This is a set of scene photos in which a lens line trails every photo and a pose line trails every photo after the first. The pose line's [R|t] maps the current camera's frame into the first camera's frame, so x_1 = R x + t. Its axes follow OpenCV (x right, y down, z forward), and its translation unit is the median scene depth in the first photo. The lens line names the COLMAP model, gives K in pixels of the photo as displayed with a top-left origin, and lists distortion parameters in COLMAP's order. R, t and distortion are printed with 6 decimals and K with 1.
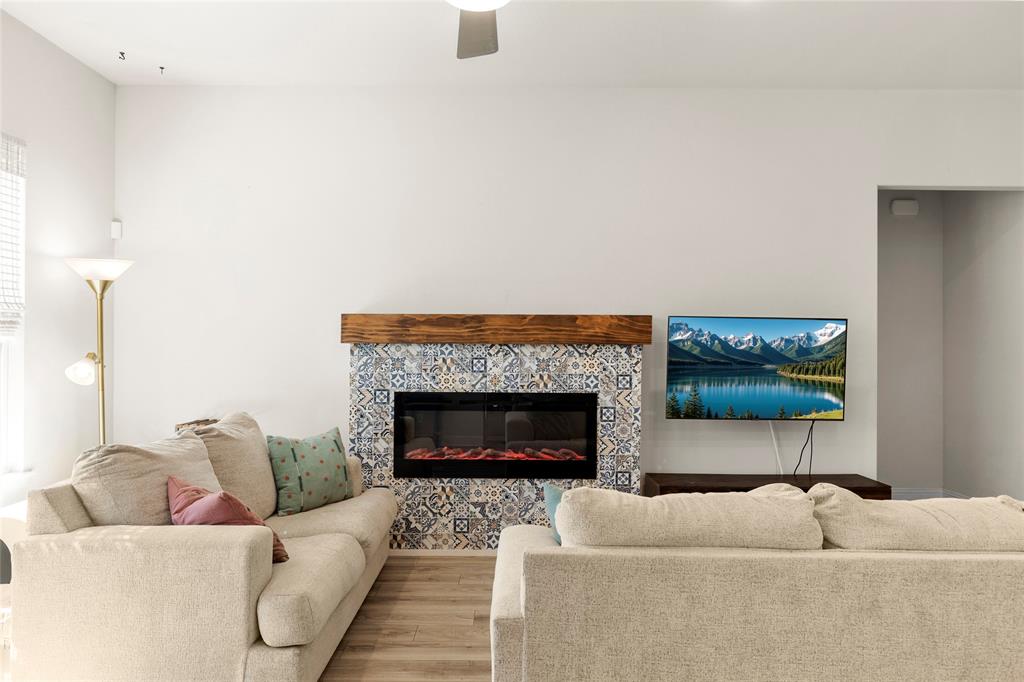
lens RADIAL K [[674.0, 0, 512.0], [0, 674.0, 341.0], [0, 0, 1]] dist [-0.003362, 0.000064]
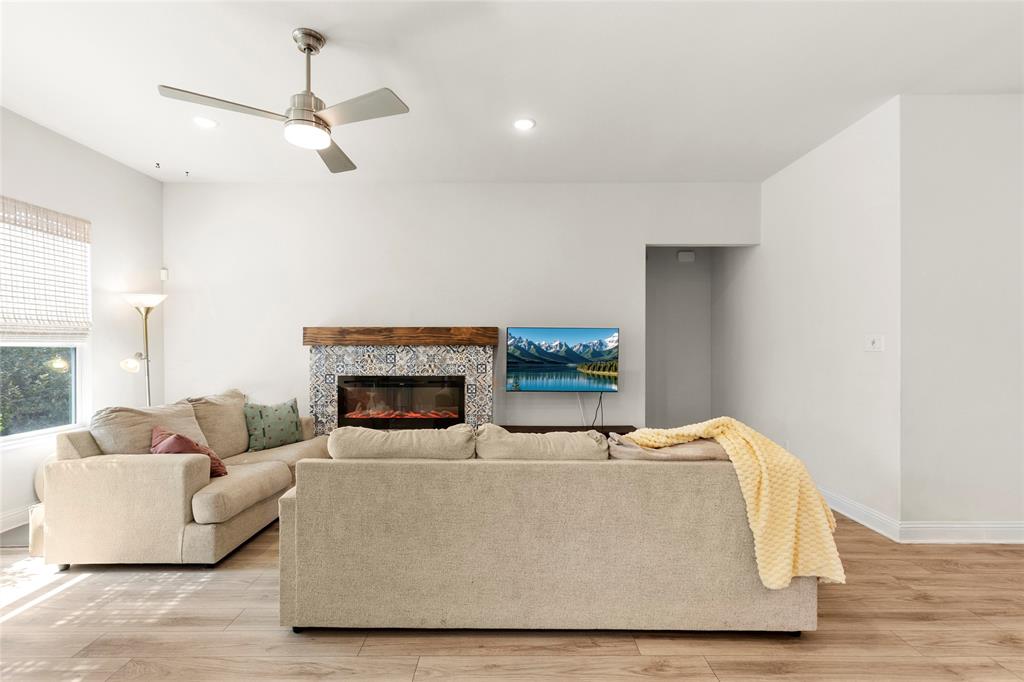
lens RADIAL K [[459.1, 0, 512.7], [0, 459.1, 347.6], [0, 0, 1]] dist [0.004559, 0.000099]
pose [[0.999975, -0.005919, 0.003942, 0.236306], [0.005879, 0.999933, 0.009975, 0.000260], [-0.004000, -0.009952, 0.999942, -0.090565]]
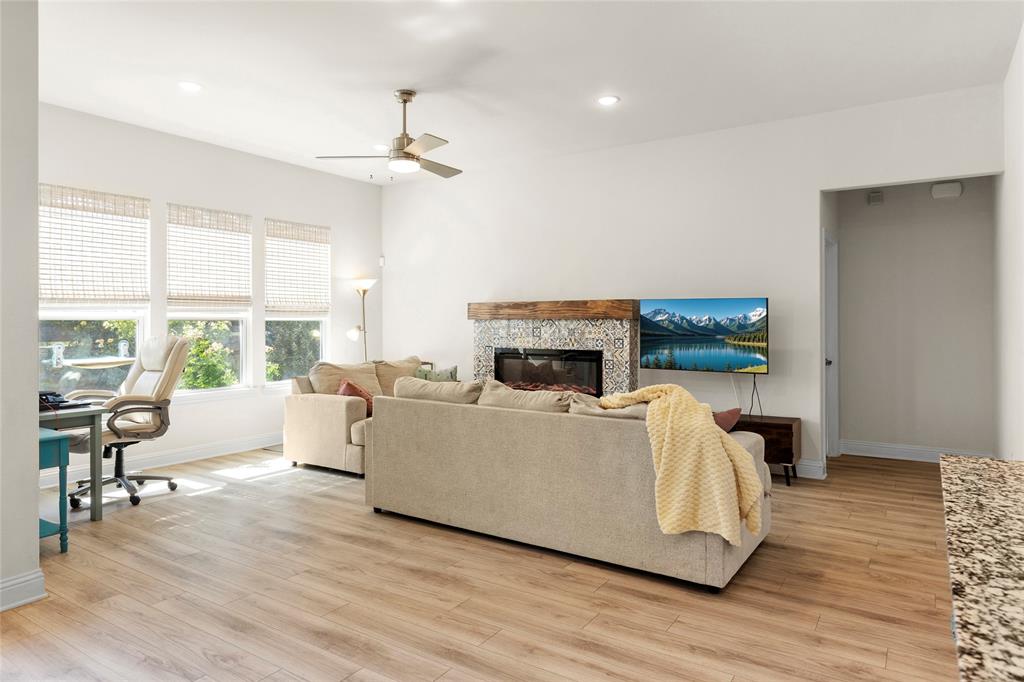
lens RADIAL K [[632.6, 0, 512.1], [0, 632.6, 318.6], [0, 0, 1]] dist [0.001417, 0.000240]
pose [[0.836180, -0.009291, -0.548376, 0.747825], [0.009662, 0.999951, -0.002210, 0.005337], [0.548369, -0.003451, 0.836229, -0.323536]]
